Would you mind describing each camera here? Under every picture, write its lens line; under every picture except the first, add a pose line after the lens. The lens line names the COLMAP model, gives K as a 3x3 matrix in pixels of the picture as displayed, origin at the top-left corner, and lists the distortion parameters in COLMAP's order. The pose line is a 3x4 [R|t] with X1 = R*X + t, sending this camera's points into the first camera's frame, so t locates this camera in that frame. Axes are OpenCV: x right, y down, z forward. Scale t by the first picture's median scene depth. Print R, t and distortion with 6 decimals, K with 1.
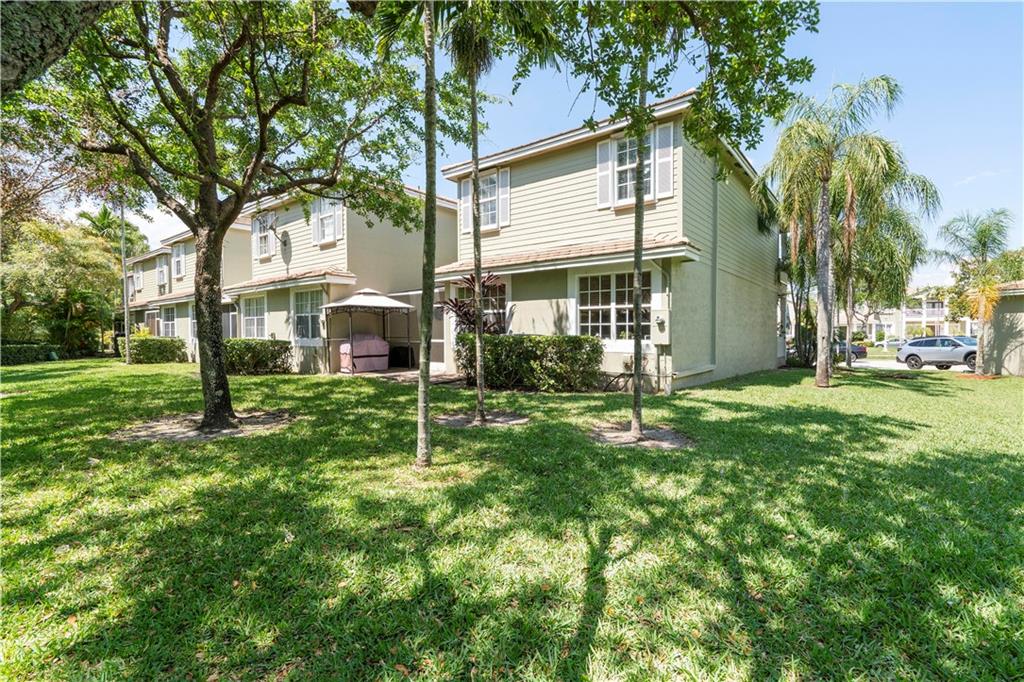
lens RADIAL K [[462.8, 0, 511.6], [0, 462.8, 344.8], [0, 0, 1]] dist [-0.000494, 0.000624]
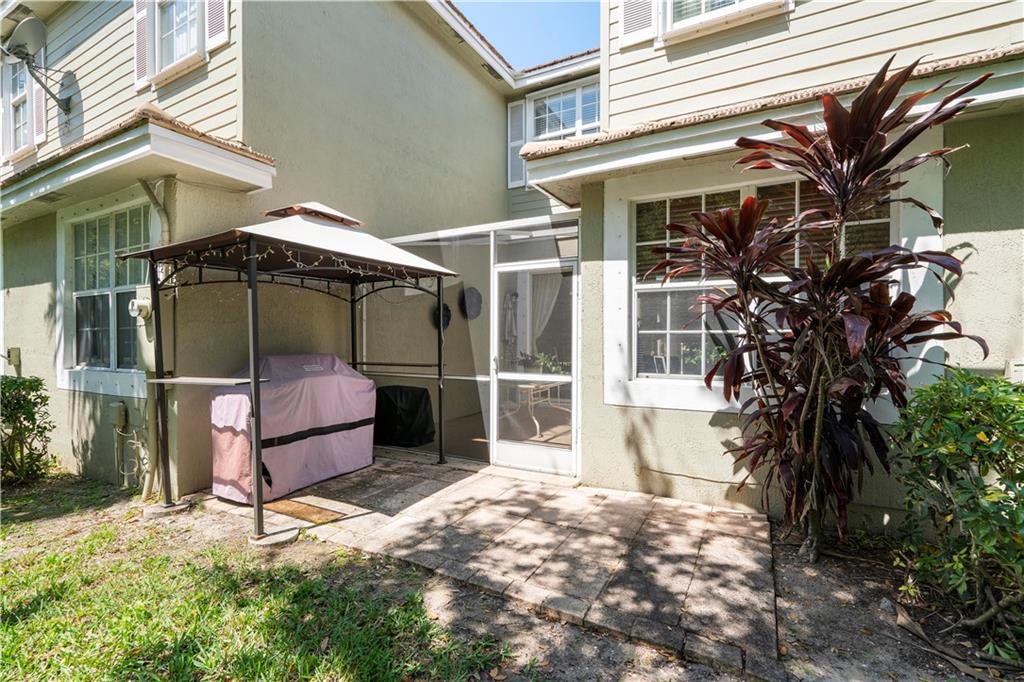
lens RADIAL K [[472.0, 0, 508.5], [0, 472.0, 344.9], [0, 0, 1]] dist [-0.002120, 0.000230]
pose [[0.988135, 0.002807, 0.153562, -0.297844], [-0.000112, 0.999846, -0.017558, -0.031815], [-0.153588, 0.017332, 0.987983, 0.866118]]
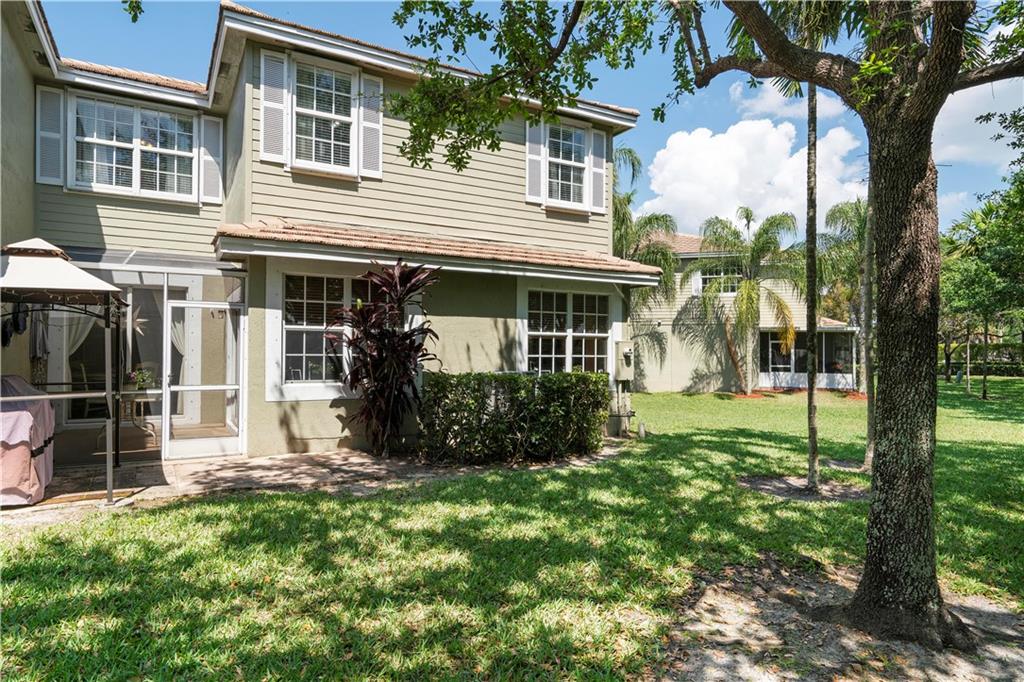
lens RADIAL K [[617.5, 0, 512.3], [0, 617.5, 344.6], [0, 0, 1]] dist [0.011430, 0.000644]
pose [[0.376544, 0.014307, 0.926288, -0.755489], [0.013205, 0.999696, -0.020808, -0.041410], [-0.926305, 0.020067, 0.376241, 0.658453]]
